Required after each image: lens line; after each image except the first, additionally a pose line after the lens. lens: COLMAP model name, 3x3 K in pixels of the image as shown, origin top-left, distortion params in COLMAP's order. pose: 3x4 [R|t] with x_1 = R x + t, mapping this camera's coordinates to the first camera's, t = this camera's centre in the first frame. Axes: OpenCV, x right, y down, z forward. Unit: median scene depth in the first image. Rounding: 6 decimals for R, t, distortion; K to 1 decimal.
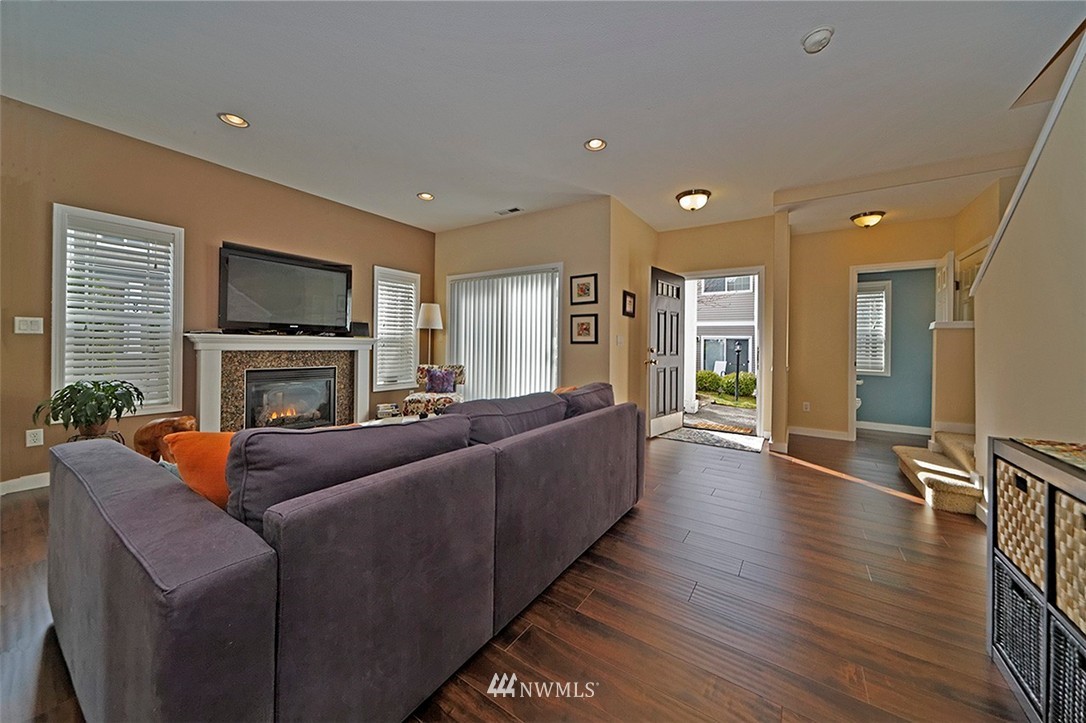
lens RADIAL K [[376.6, 0, 525.9], [0, 376.6, 346.3], [0, 0, 1]] dist [-0.000349, -0.000009]
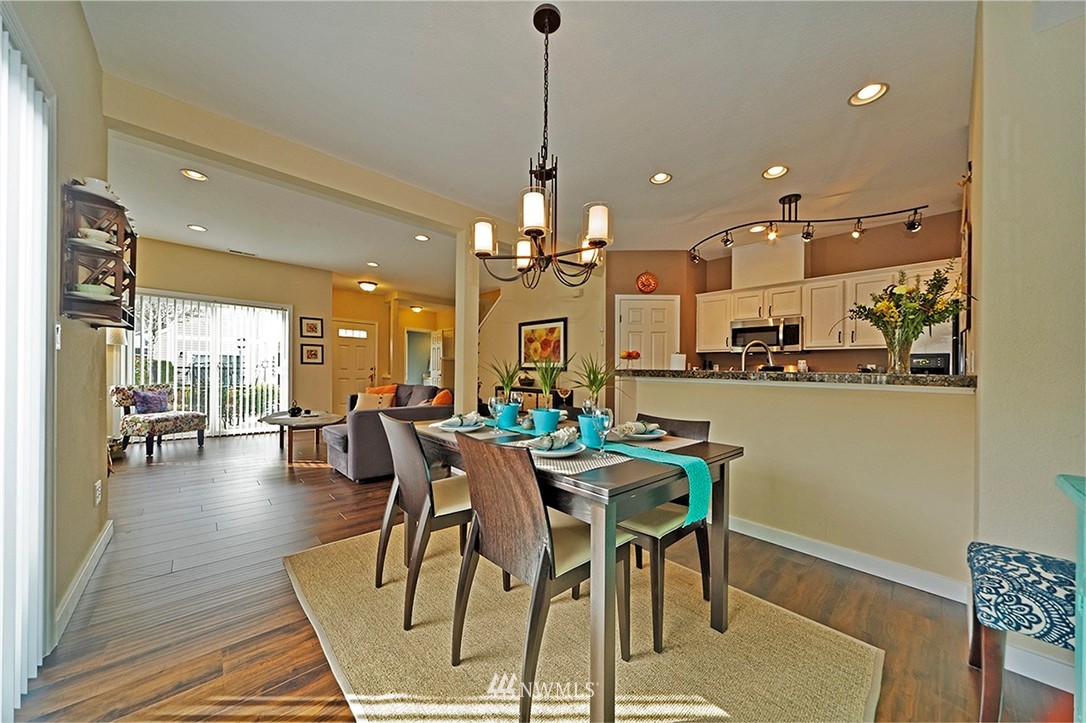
lens RADIAL K [[376.1, 0, 546.1], [0, 376.1, 373.7], [0, 0, 1]] dist [-0.019117, 0.000028]
pose [[0.199366, -0.019612, 0.979729, -1.145421], [-0.006138, 0.999755, 0.021262, -0.005216], [-0.979906, -0.010253, 0.199196, -0.218113]]
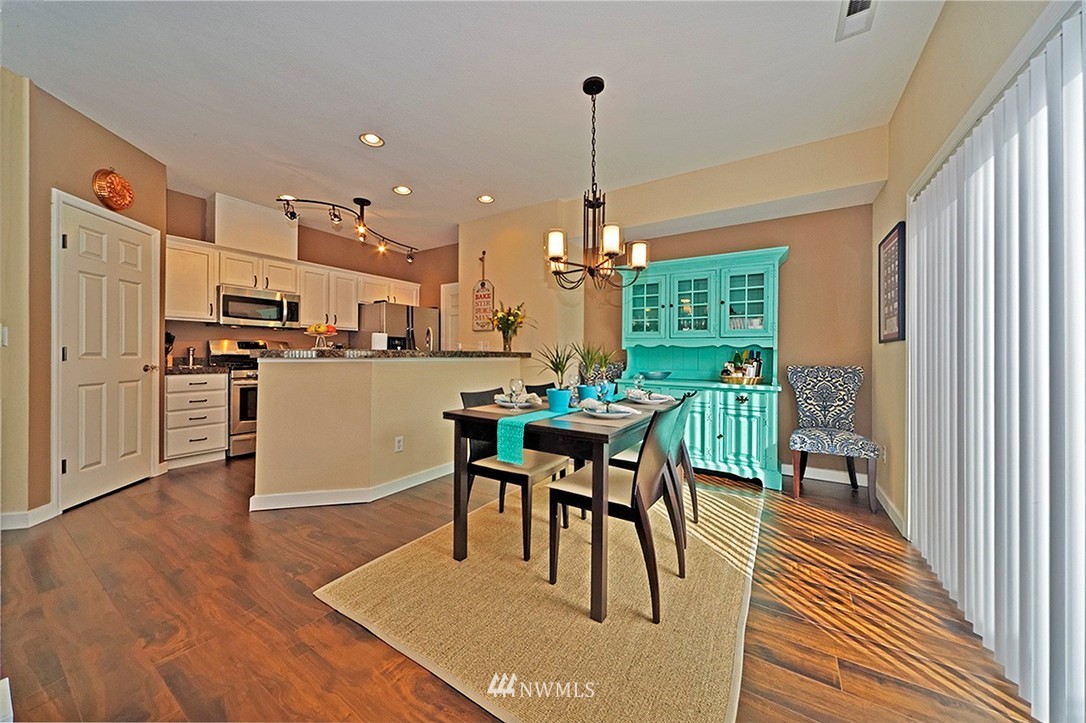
lens RADIAL K [[365.3, 0, 543.3], [0, 365.3, 349.7], [0, 0, 1]] dist [-0.021936, -0.000012]
pose [[-0.998675, -0.026408, -0.044160, -0.675097], [-0.026189, 0.999642, -0.005542, -0.002491], [0.044291, -0.004379, -0.999009, 0.347034]]
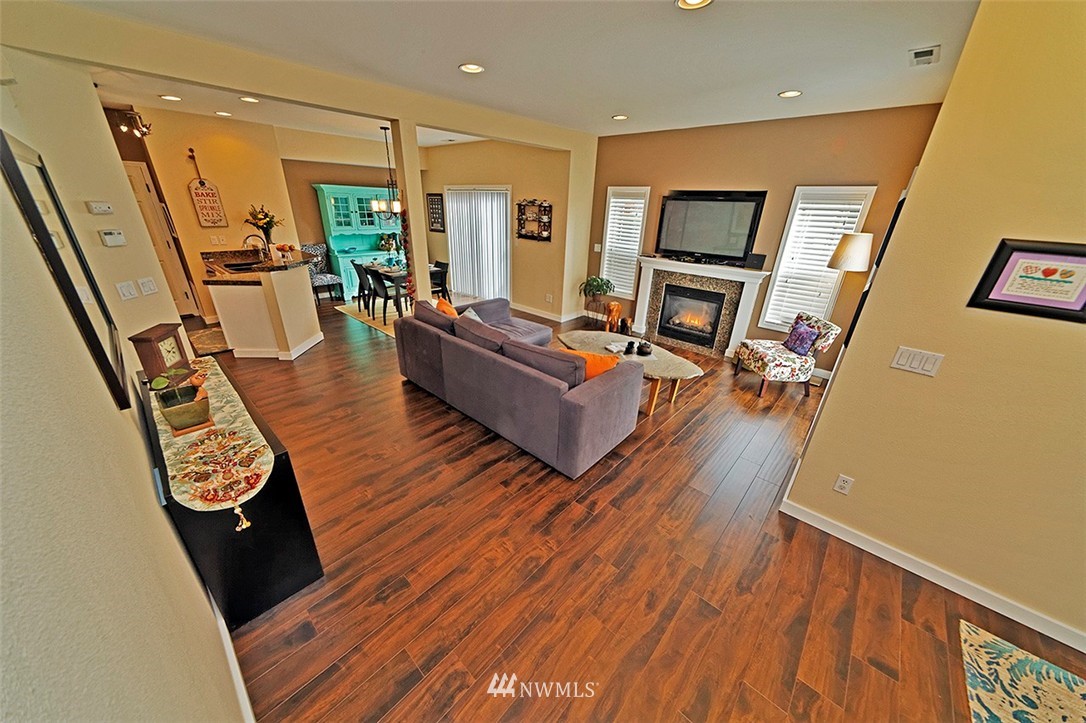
lens RADIAL K [[370.1, 0, 546.4], [0, 370.1, 368.6], [0, 0, 1]] dist [-0.000943, -0.000034]
pose [[-0.113923, 0.381189, -0.917451, 0.611705], [-0.037814, 0.921130, 0.387413, -0.138479], [0.992770, 0.078828, -0.090524, 0.549626]]
